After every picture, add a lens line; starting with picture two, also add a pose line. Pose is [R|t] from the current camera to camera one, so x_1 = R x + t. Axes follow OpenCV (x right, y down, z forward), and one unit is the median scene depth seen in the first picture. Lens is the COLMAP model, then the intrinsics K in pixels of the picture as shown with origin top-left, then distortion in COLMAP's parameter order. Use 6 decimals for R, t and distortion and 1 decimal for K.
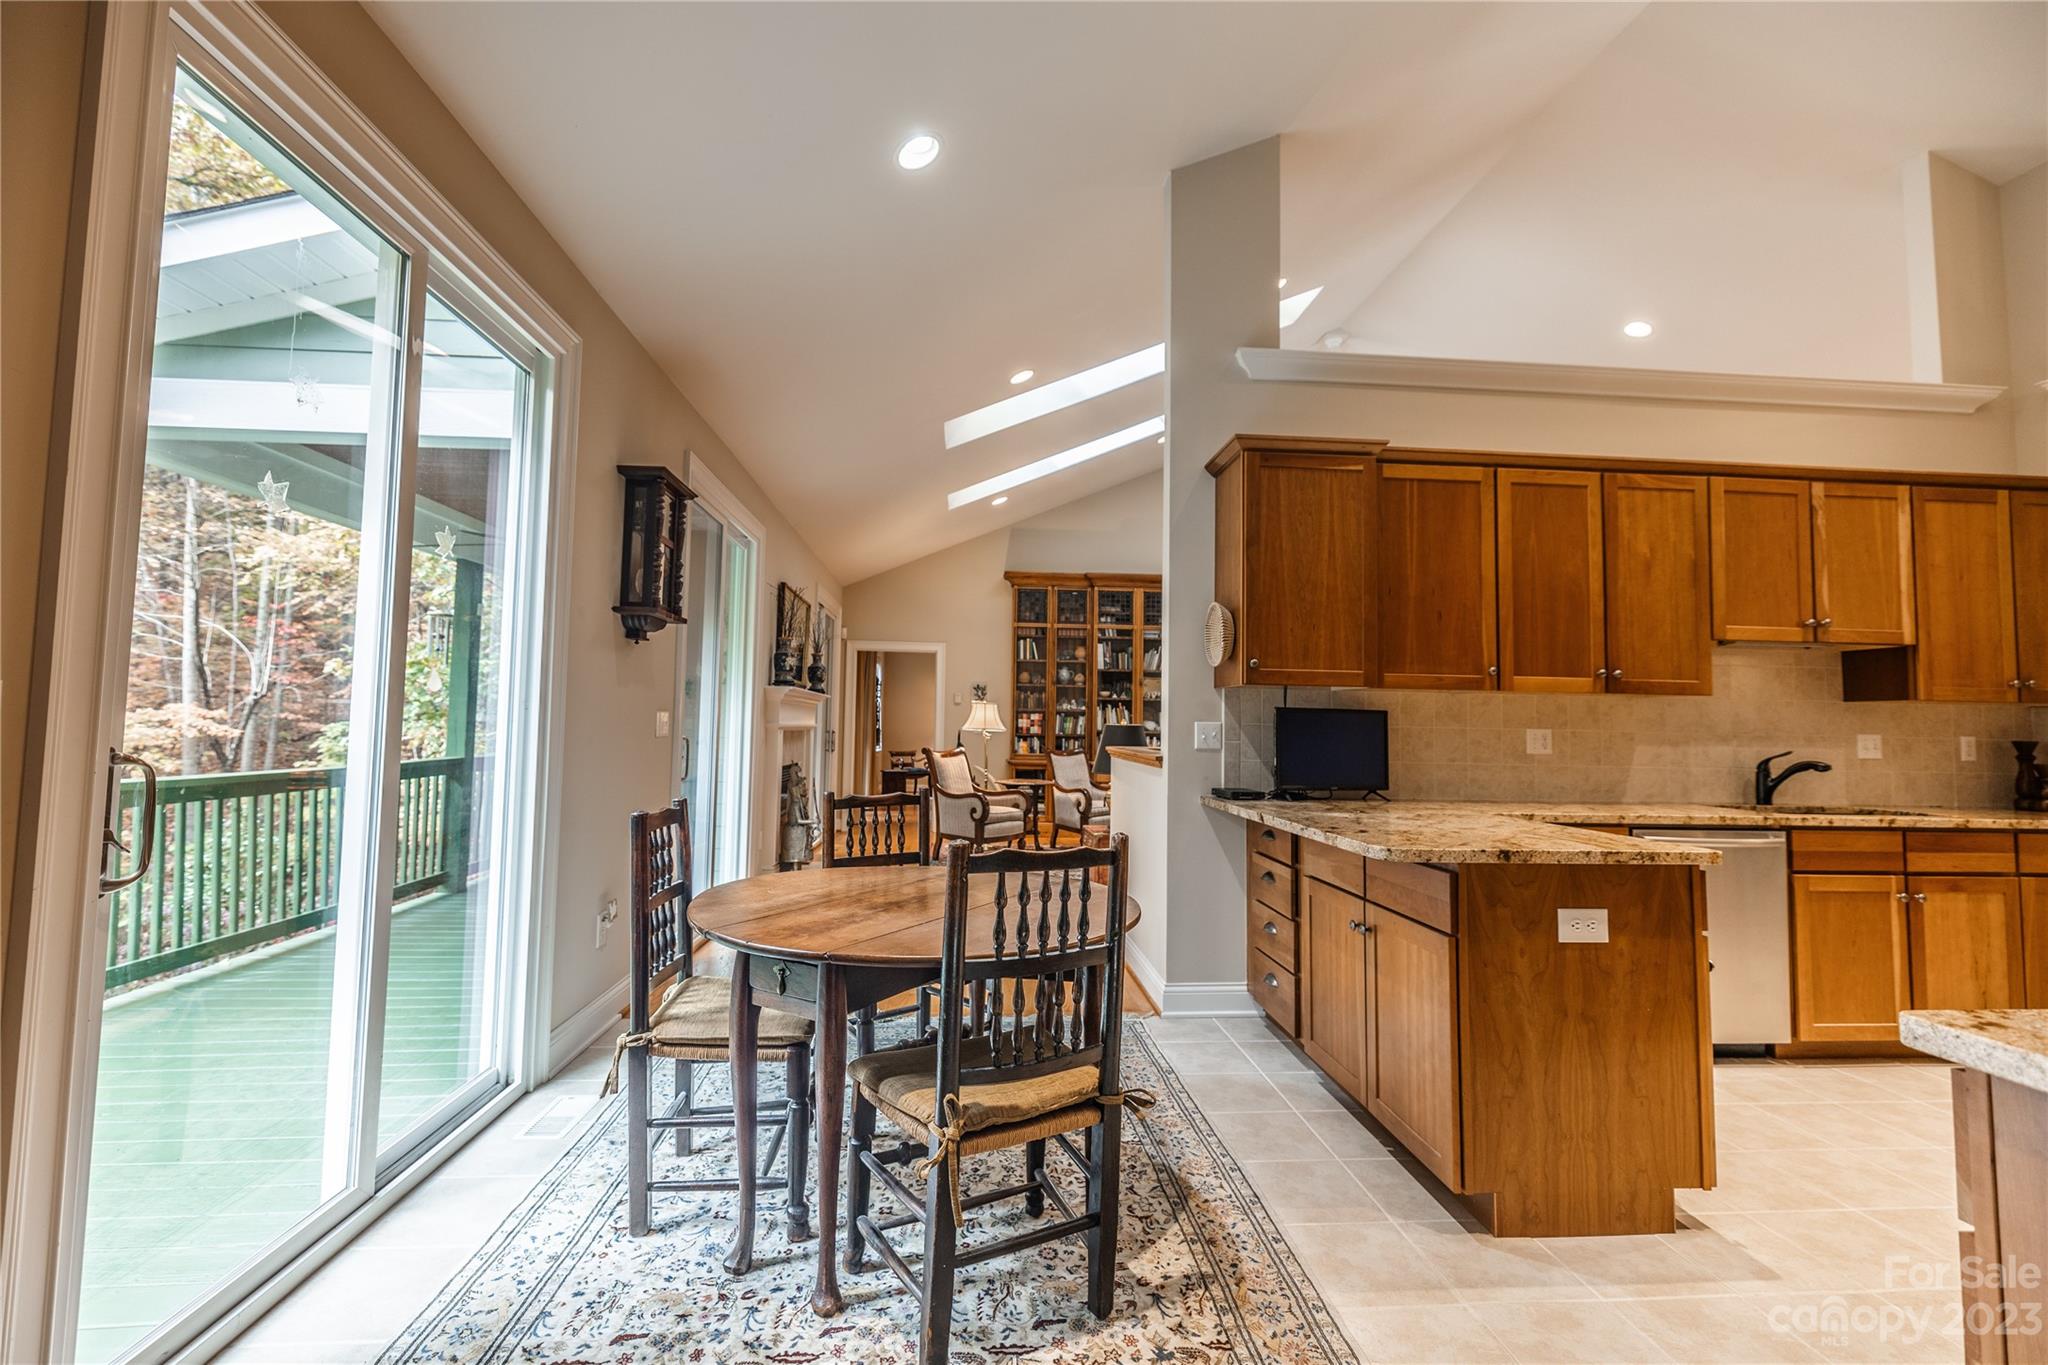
lens RADIAL K [[865.6, 0, 1026.9], [0, 865.6, 673.0], [0, 0, 1]] dist [0.003840, 0.000111]
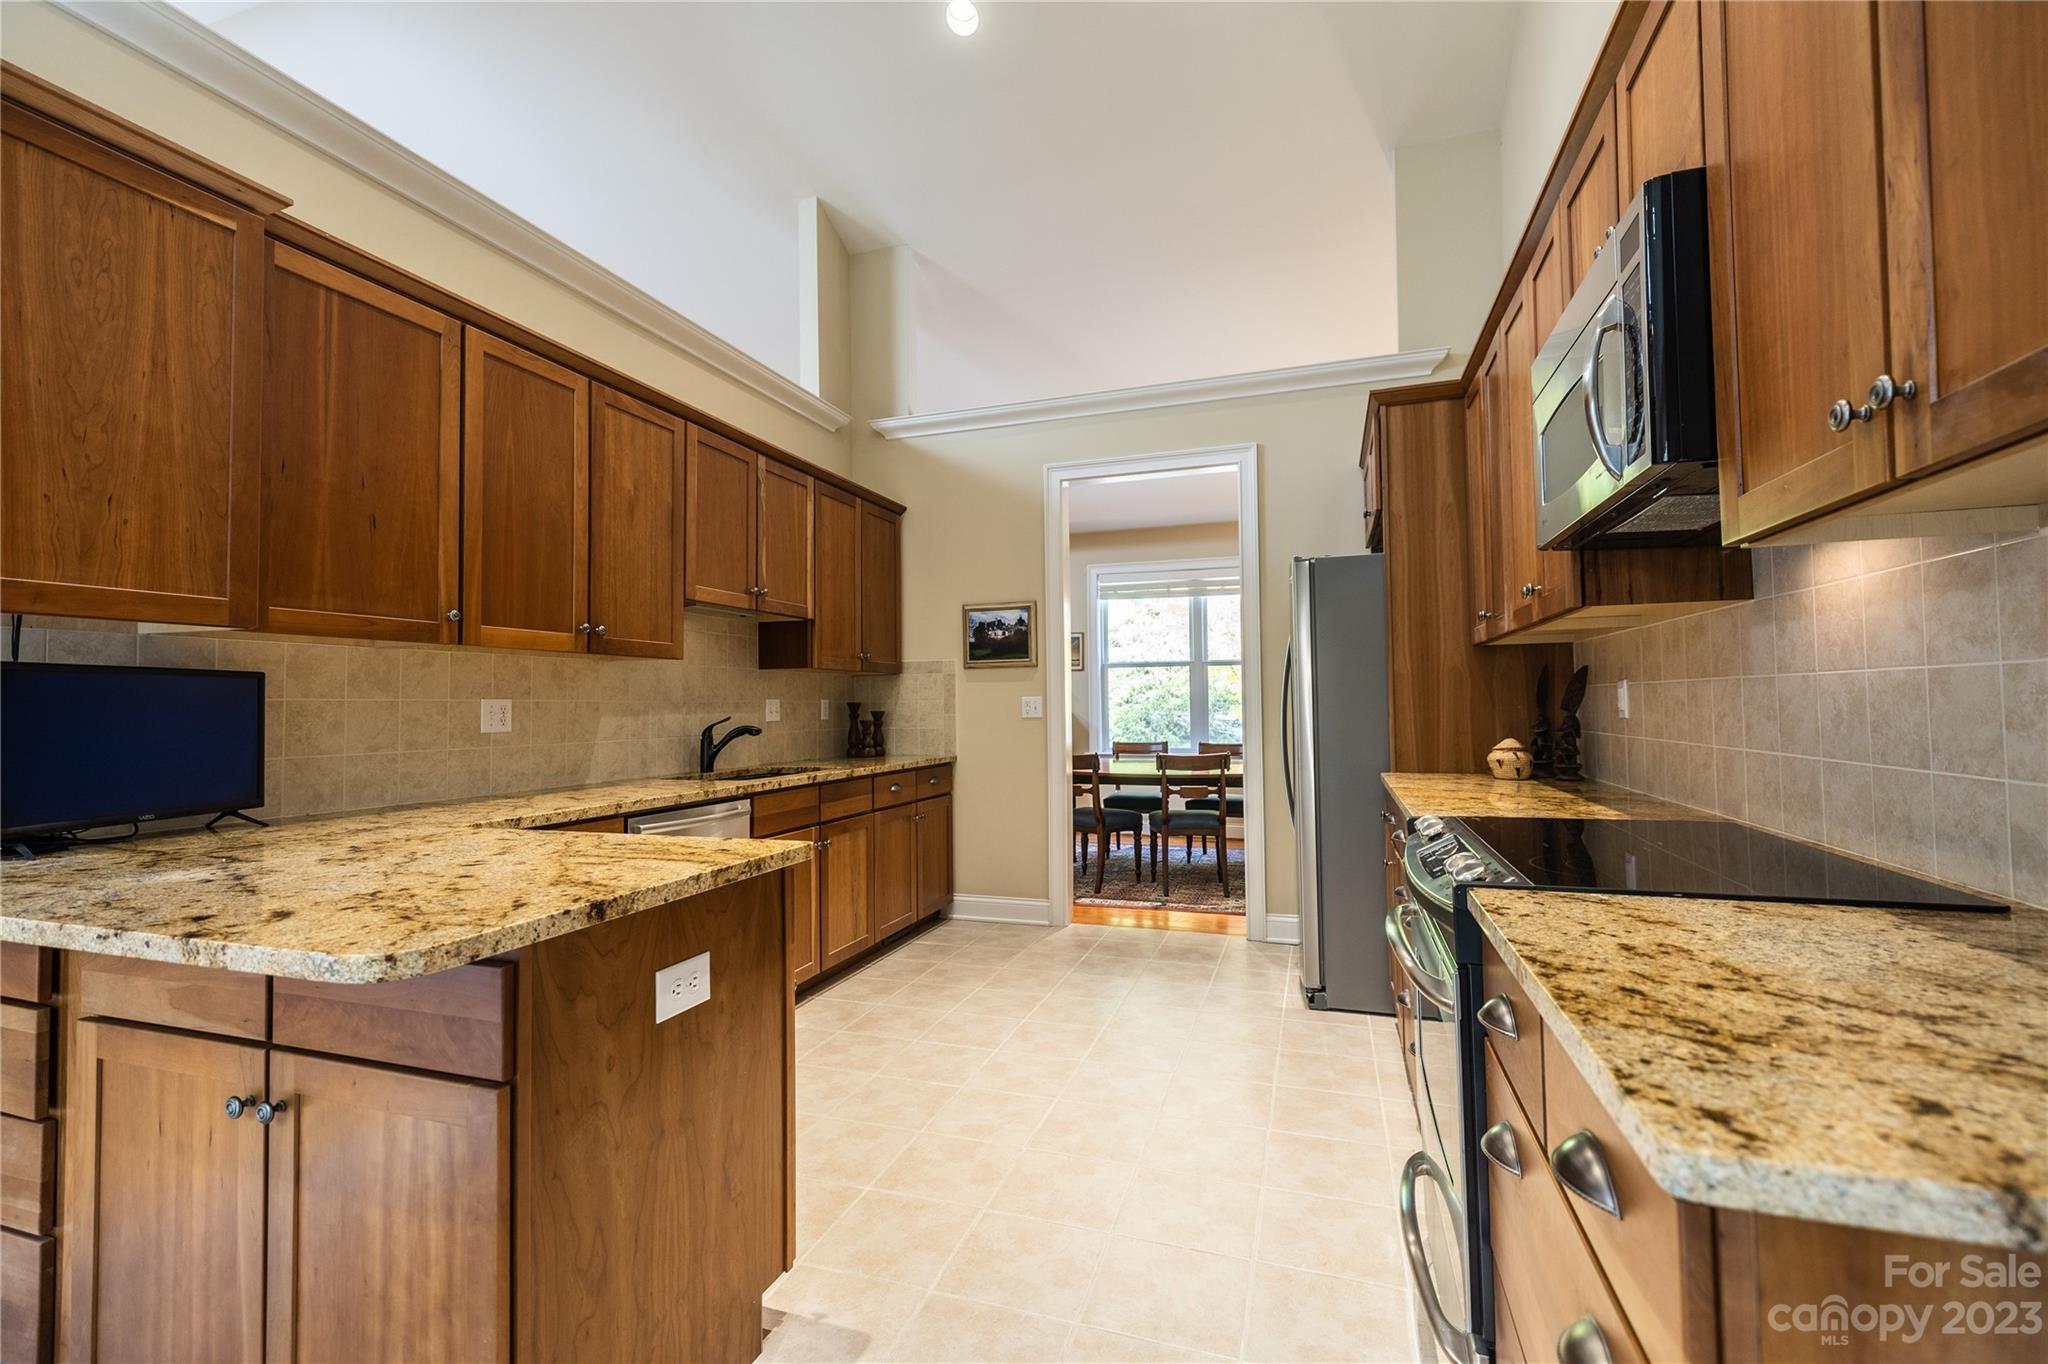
lens RADIAL K [[893.1, 0, 1018.9], [0, 893.1, 676.3], [0, 0, 1]] dist [0.006056, -0.000303]
pose [[0.402685, 0.006943, 0.915312, 0.066686], [-0.039125, 0.999188, 0.009633, 0.021126], [-0.914502, -0.039691, 0.402629, 0.295254]]
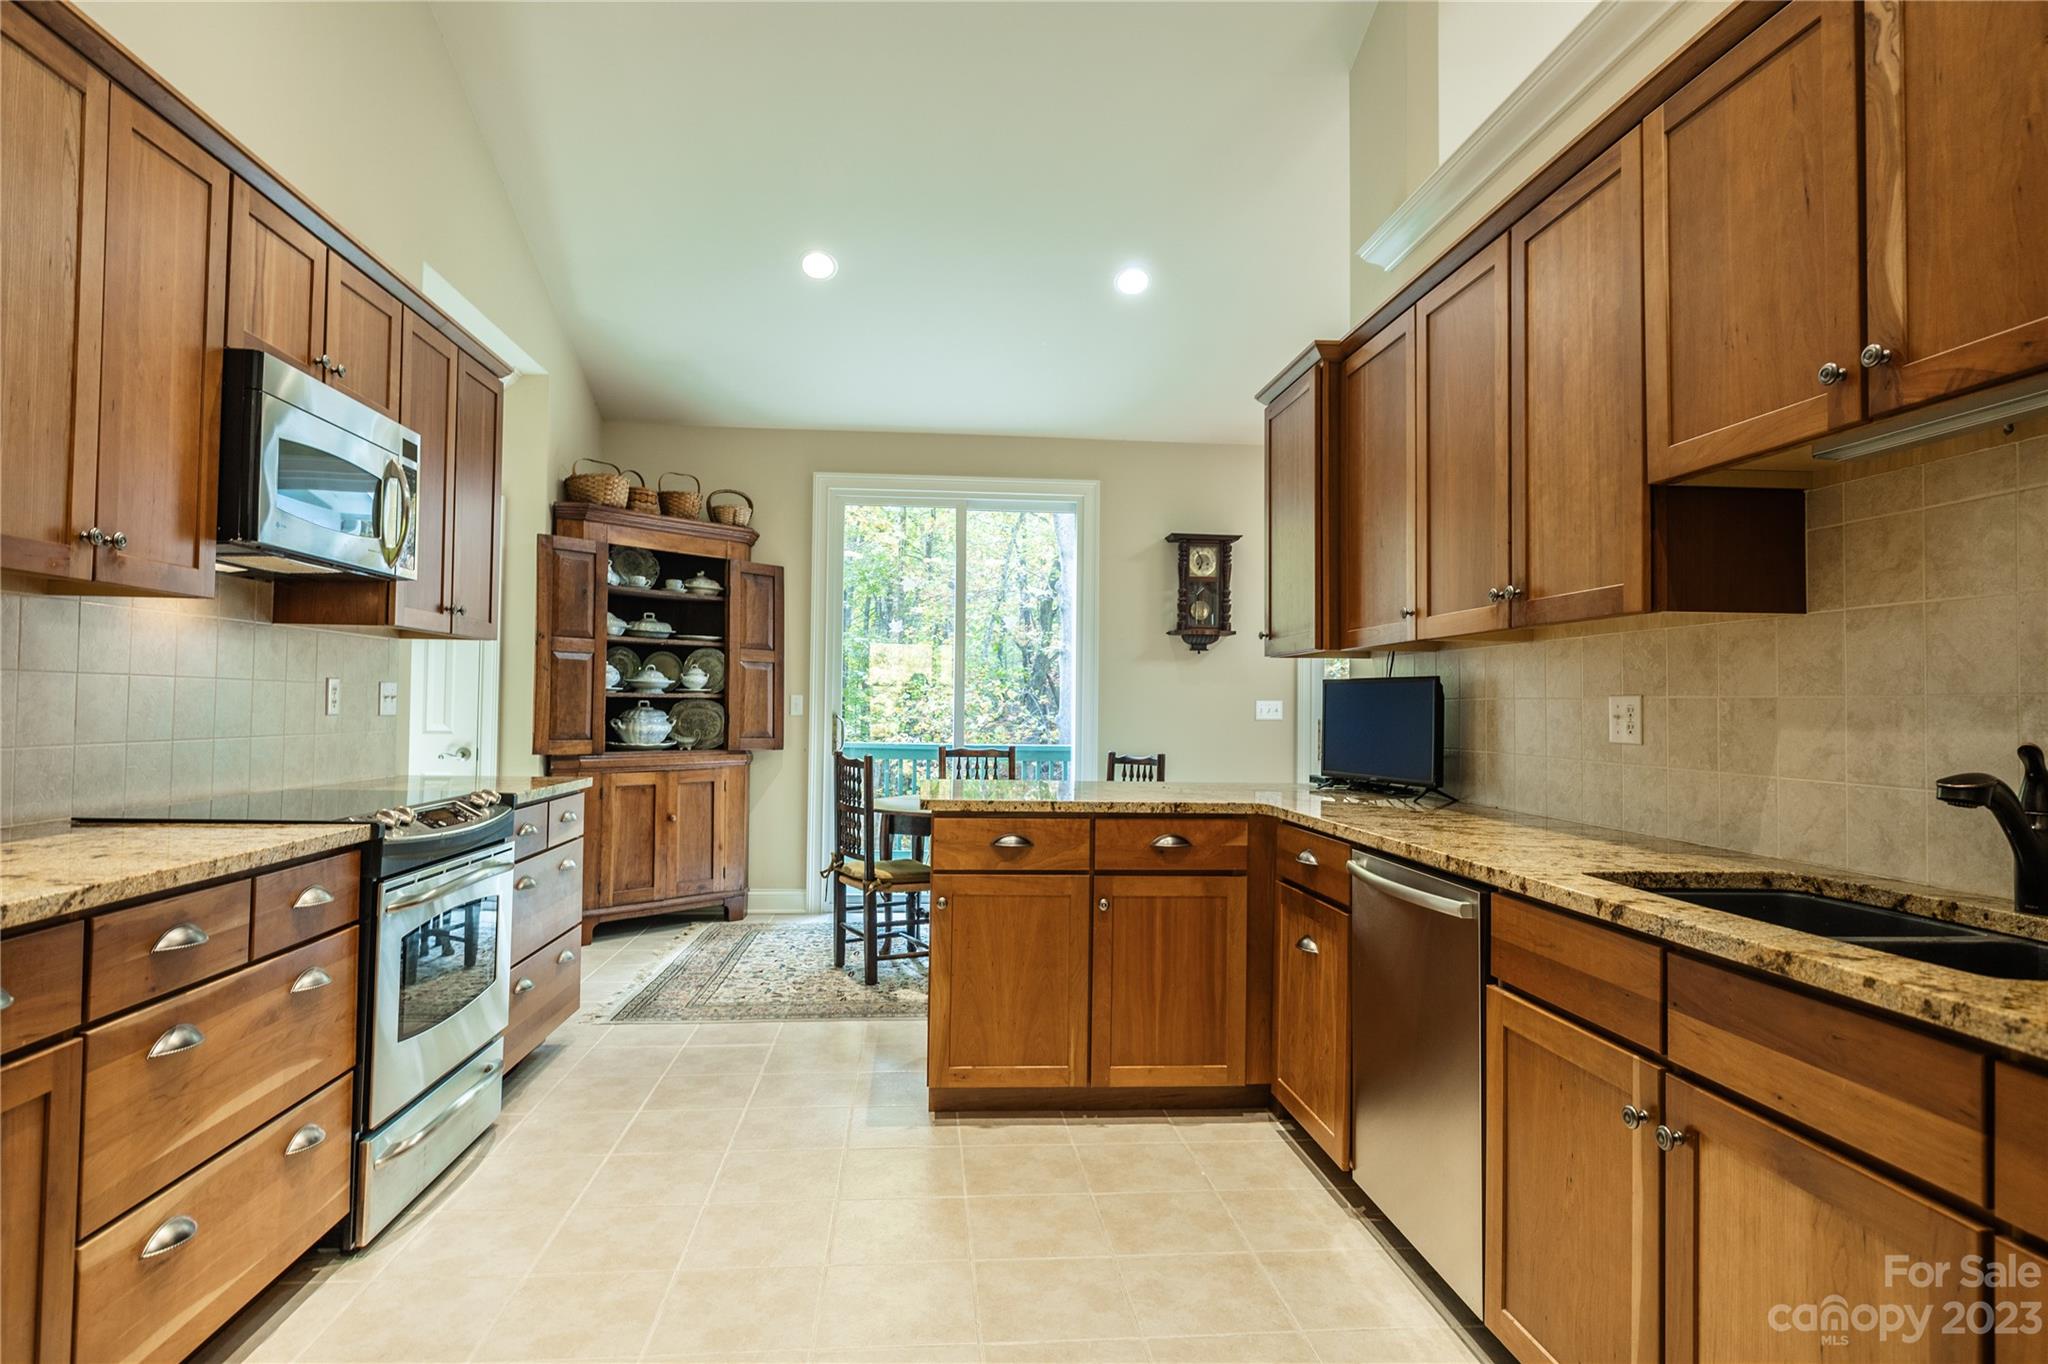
lens RADIAL K [[1098.5, 0, 1024.0], [0, 1098.5, 682.0], [0, 0, 1]] dist [0.000164, 0.000194]
pose [[0.013344, -0.039525, -0.999130, 1.364520], [0.050851, 0.997952, -0.038799, 0.068854], [0.998617, -0.050289, 0.015326, 0.676192]]
